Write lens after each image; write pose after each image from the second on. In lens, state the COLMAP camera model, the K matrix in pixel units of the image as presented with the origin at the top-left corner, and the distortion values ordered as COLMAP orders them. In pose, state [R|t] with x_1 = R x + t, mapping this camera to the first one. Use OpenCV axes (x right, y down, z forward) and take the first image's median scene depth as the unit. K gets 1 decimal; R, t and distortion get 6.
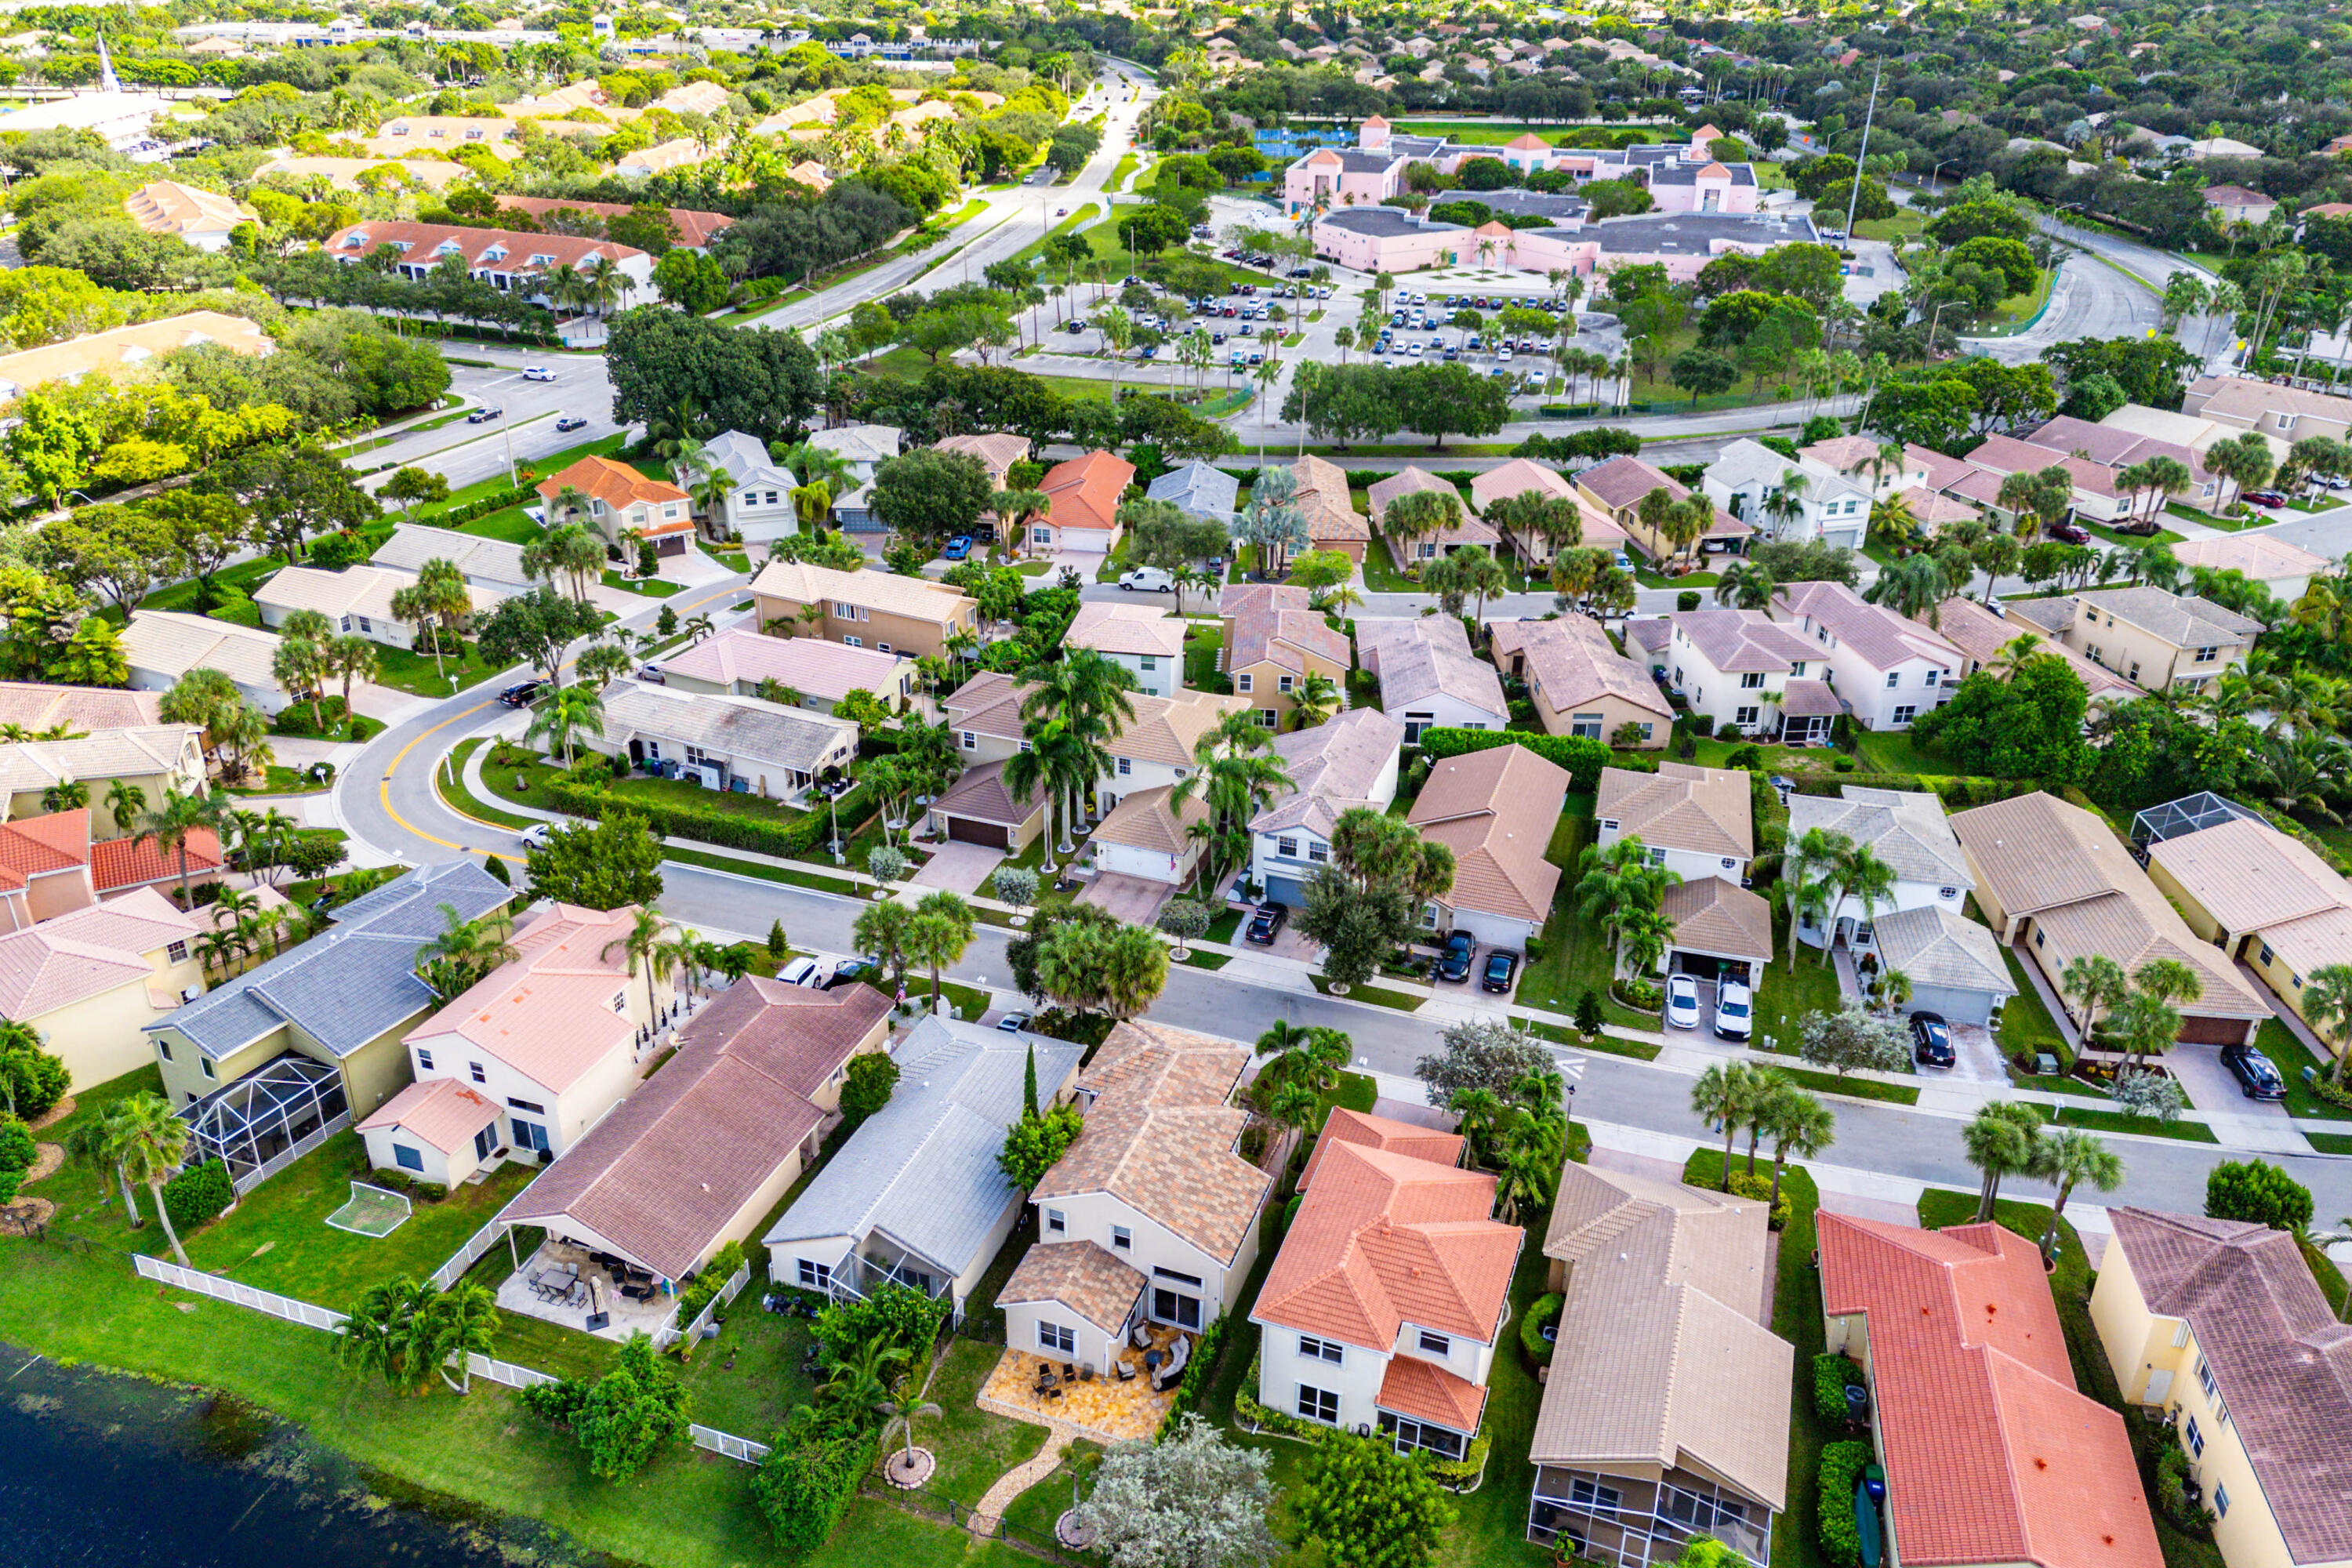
lens RADIAL K [[1664.7, 0, 1176.6], [0, 1664.7, 839.4], [0, 0, 1]] dist [0.034348, -0.000072]
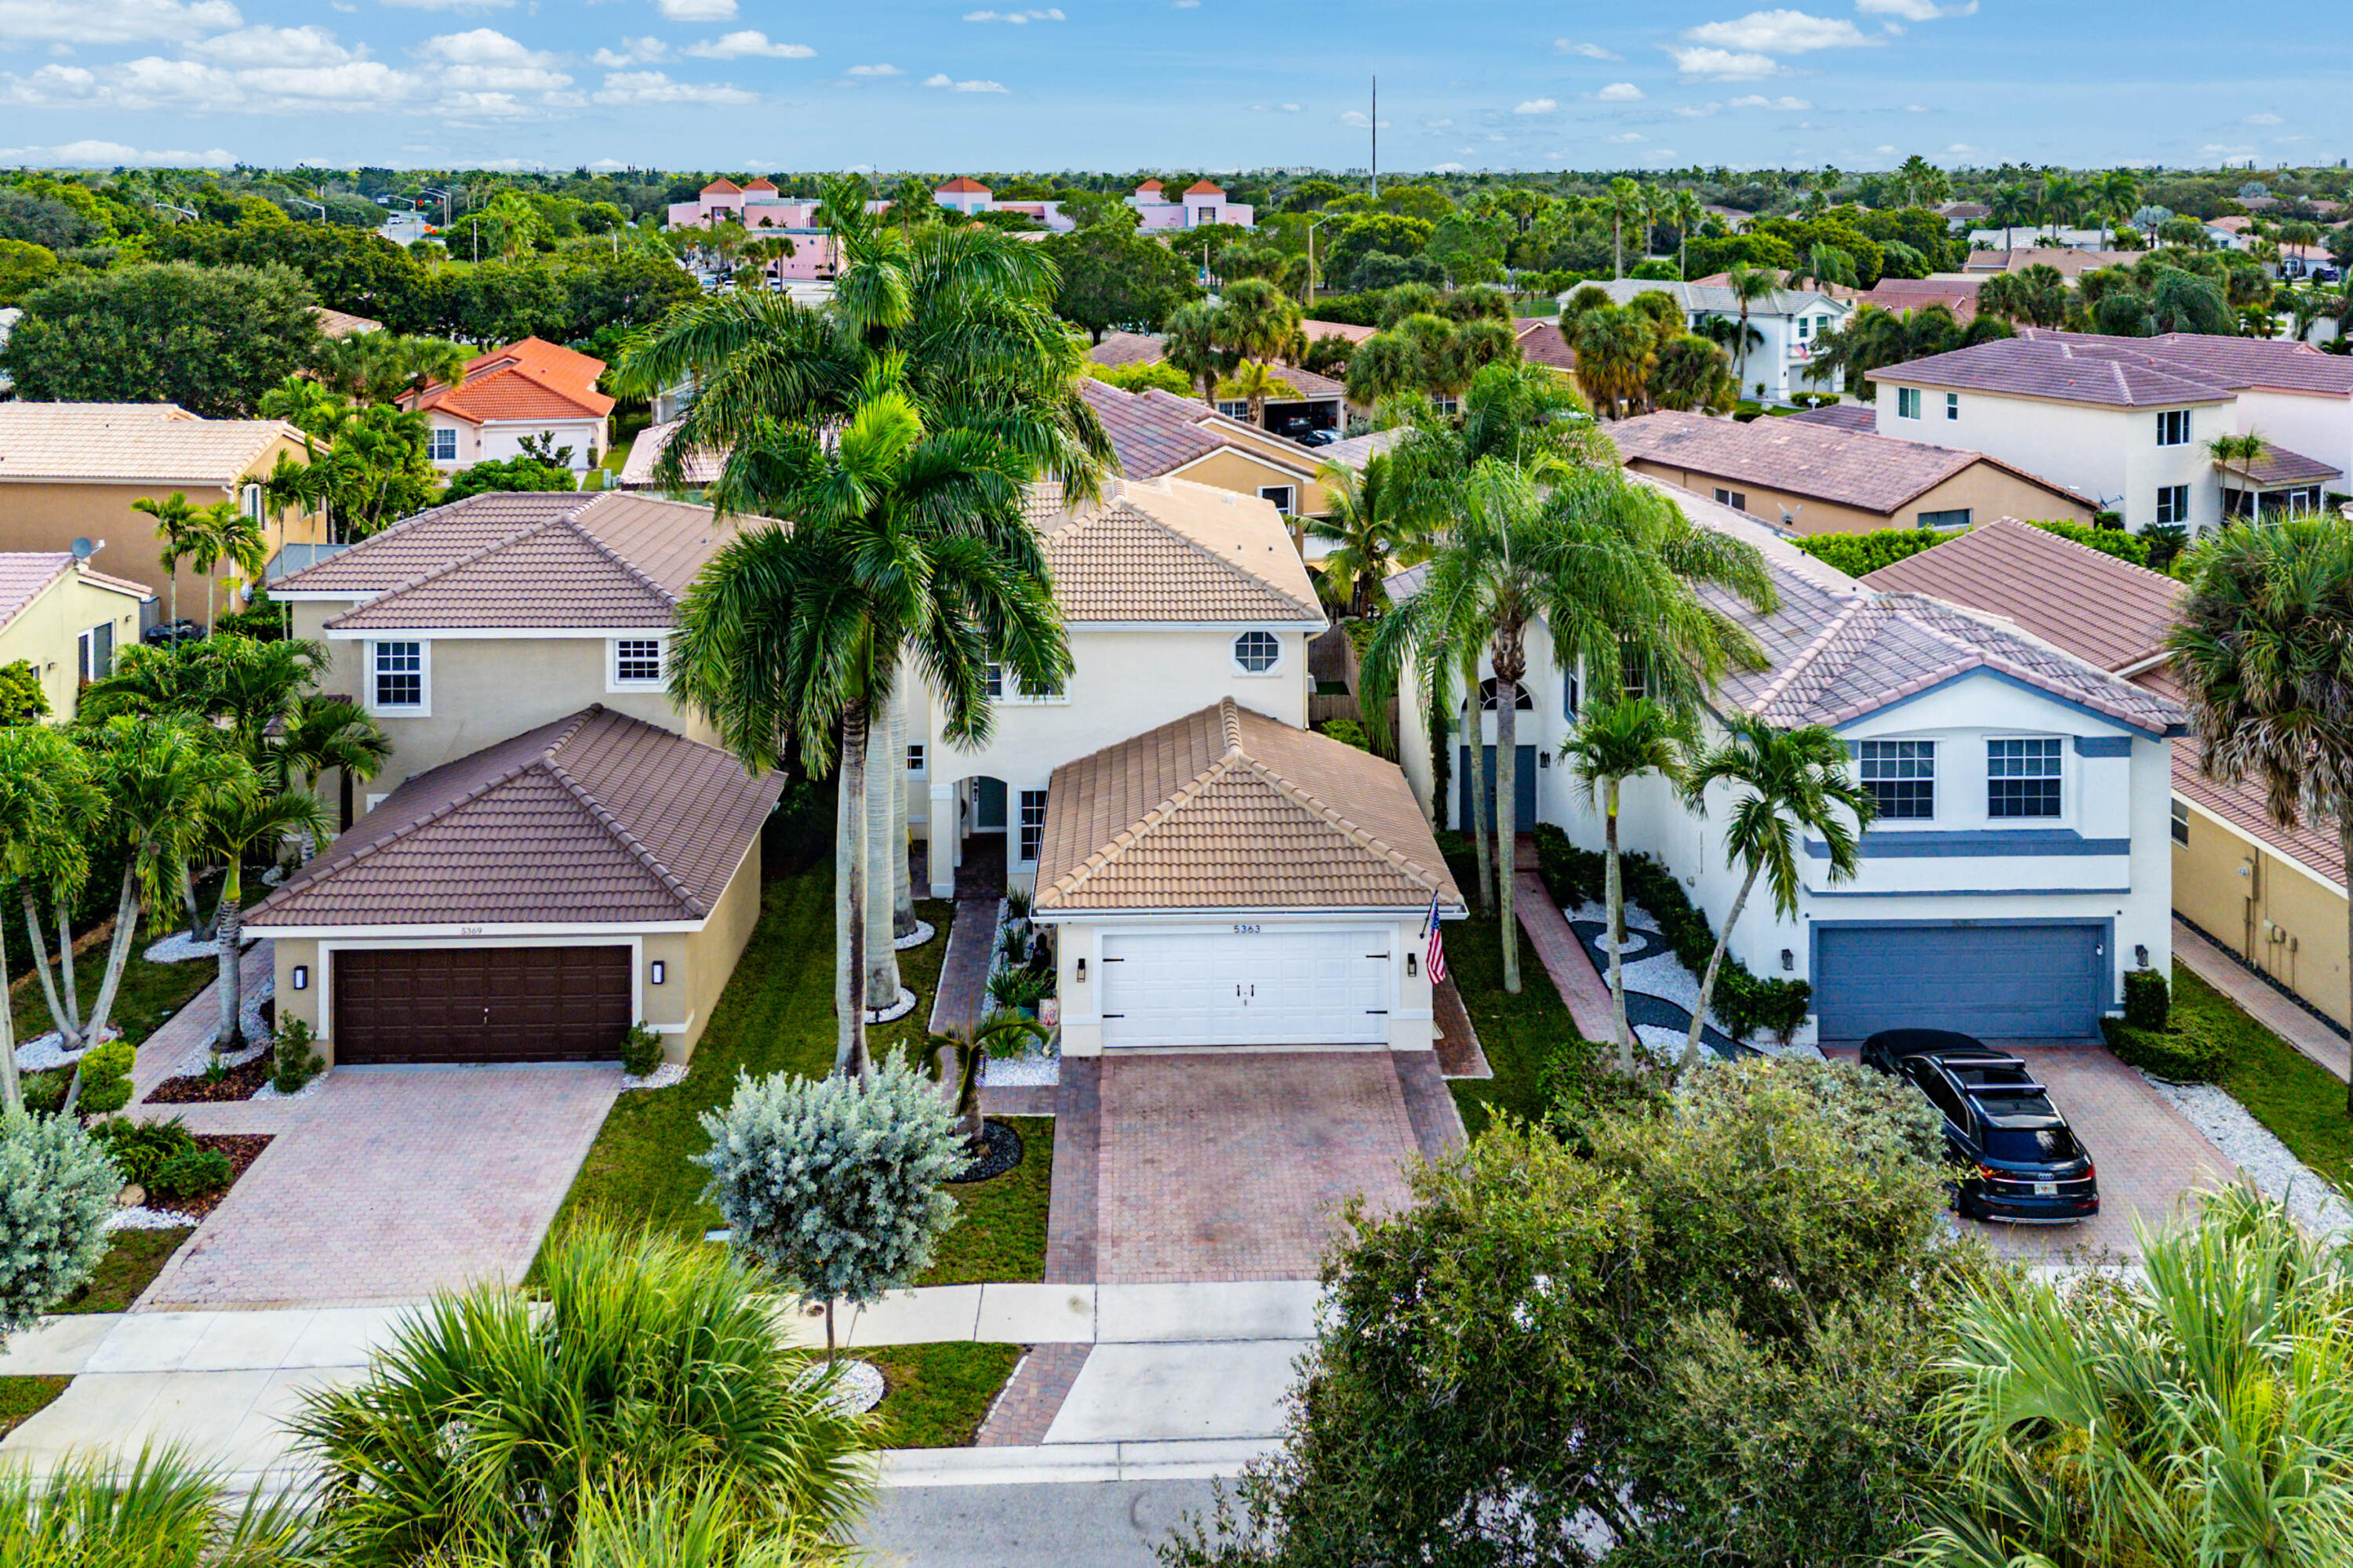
lens RADIAL K [[1841.0, 0, 1180.0], [0, 1841.0, 390.5], [0, 0, 1]] dist [0.026991, -0.011468]
pose [[0.925300, -0.049970, 0.375929, -0.107753], [0.188365, 0.920915, -0.341225, 0.020145], [-0.329148, 0.386548, 0.861535, 0.631533]]
